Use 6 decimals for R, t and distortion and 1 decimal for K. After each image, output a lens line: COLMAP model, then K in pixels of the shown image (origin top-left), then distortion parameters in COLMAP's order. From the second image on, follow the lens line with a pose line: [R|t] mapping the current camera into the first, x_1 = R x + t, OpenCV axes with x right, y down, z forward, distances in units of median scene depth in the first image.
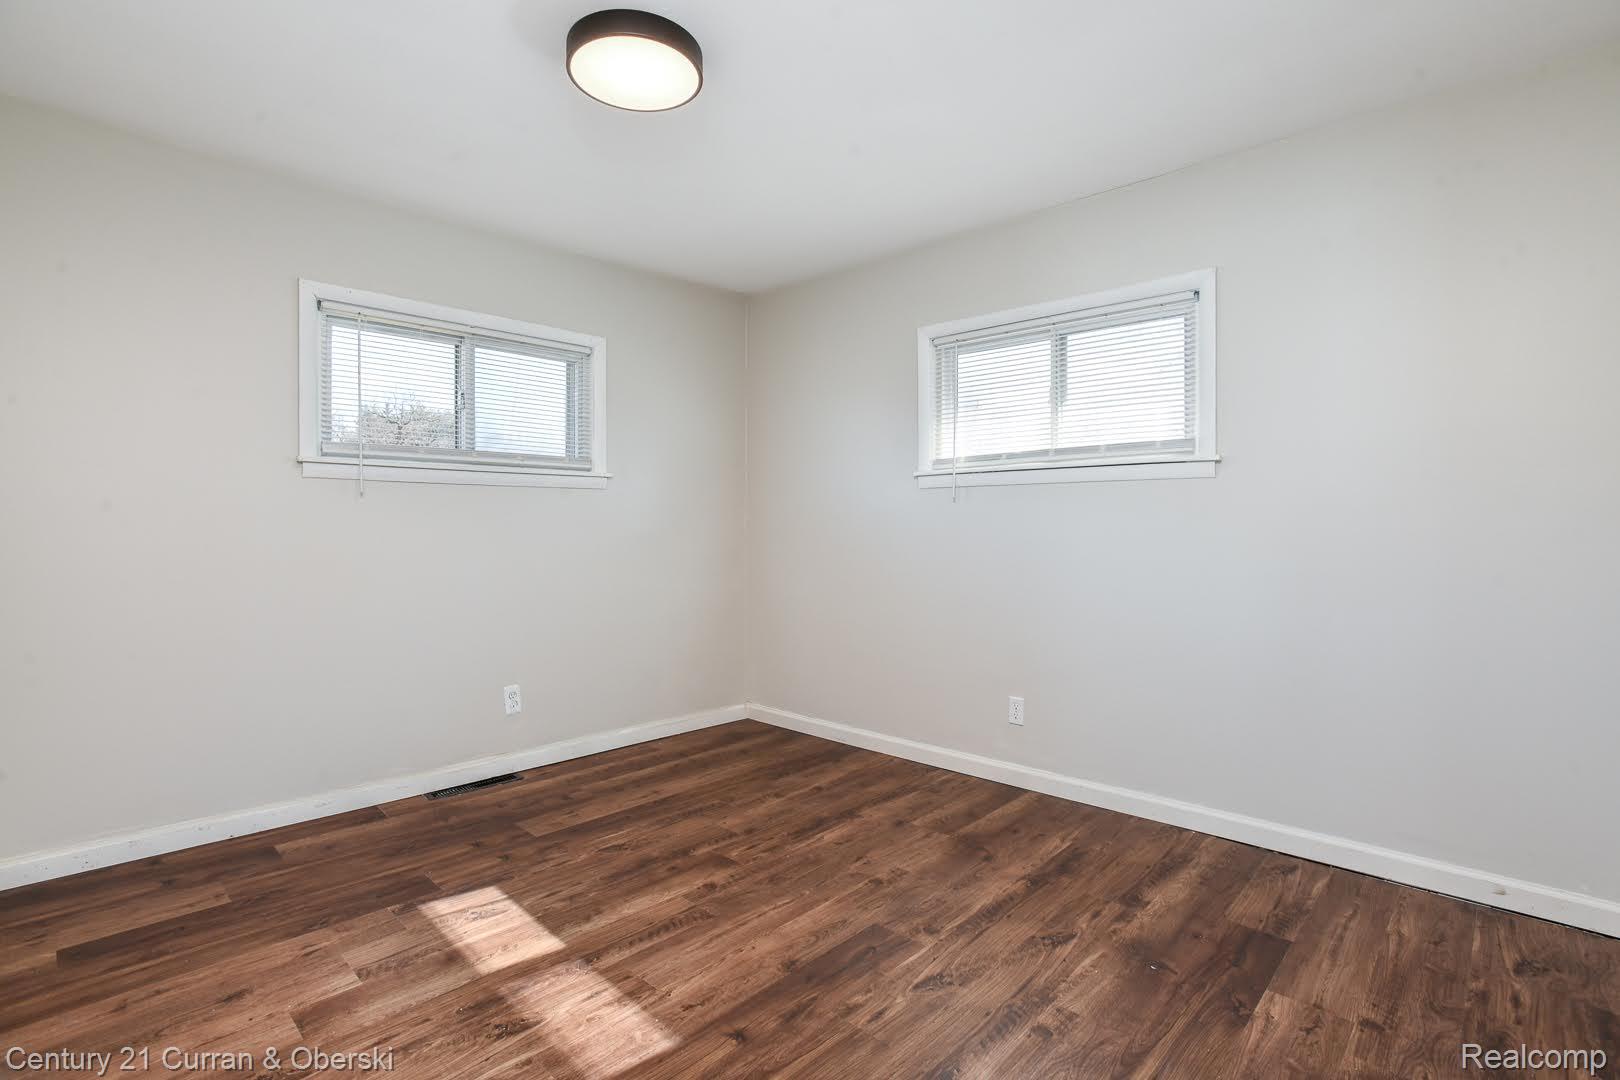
lens RADIAL K [[776.5, 0, 819.2], [0, 776.5, 537.0], [0, 0, 1]] dist [-0.055958, 0.019505]
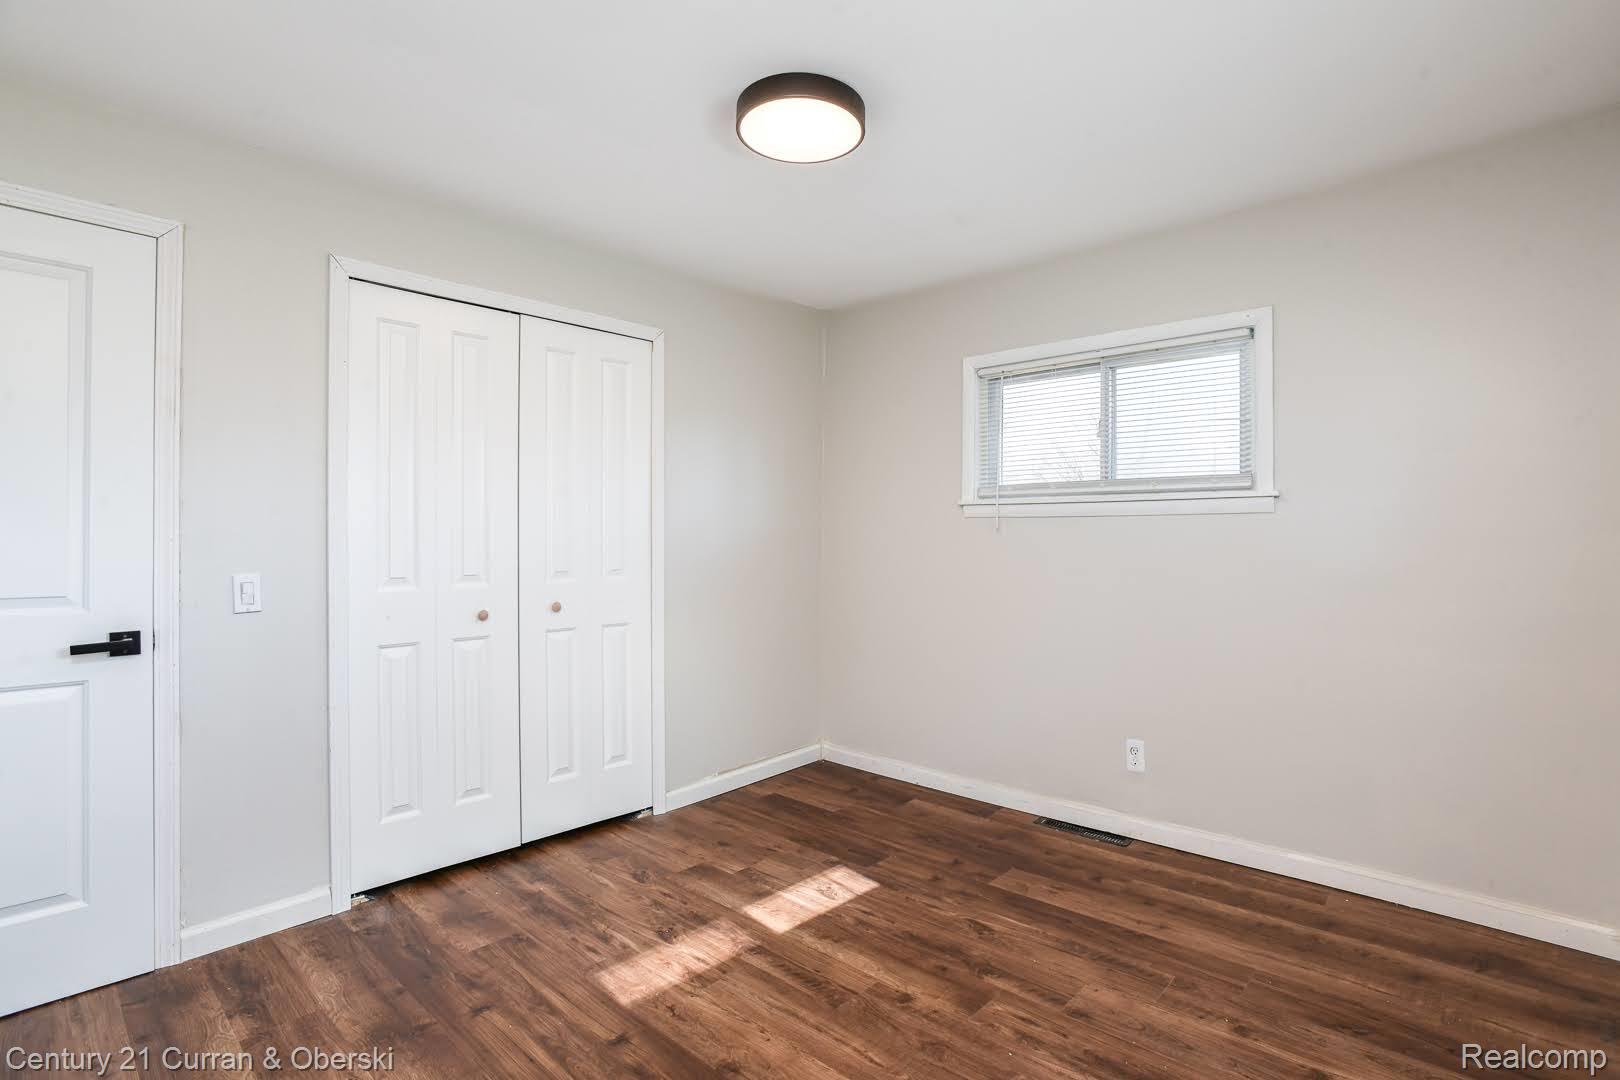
lens RADIAL K [[776.5, 0, 811.3], [0, 776.5, 539.7], [0, 0, 1]] dist [-0.055958, 0.019505]
pose [[0.008620, -0.000869, -0.999962, 0.656164], [-0.017940, 0.999839, -0.001024, -0.041422], [0.999802, 0.017949, 0.008603, 0.836975]]
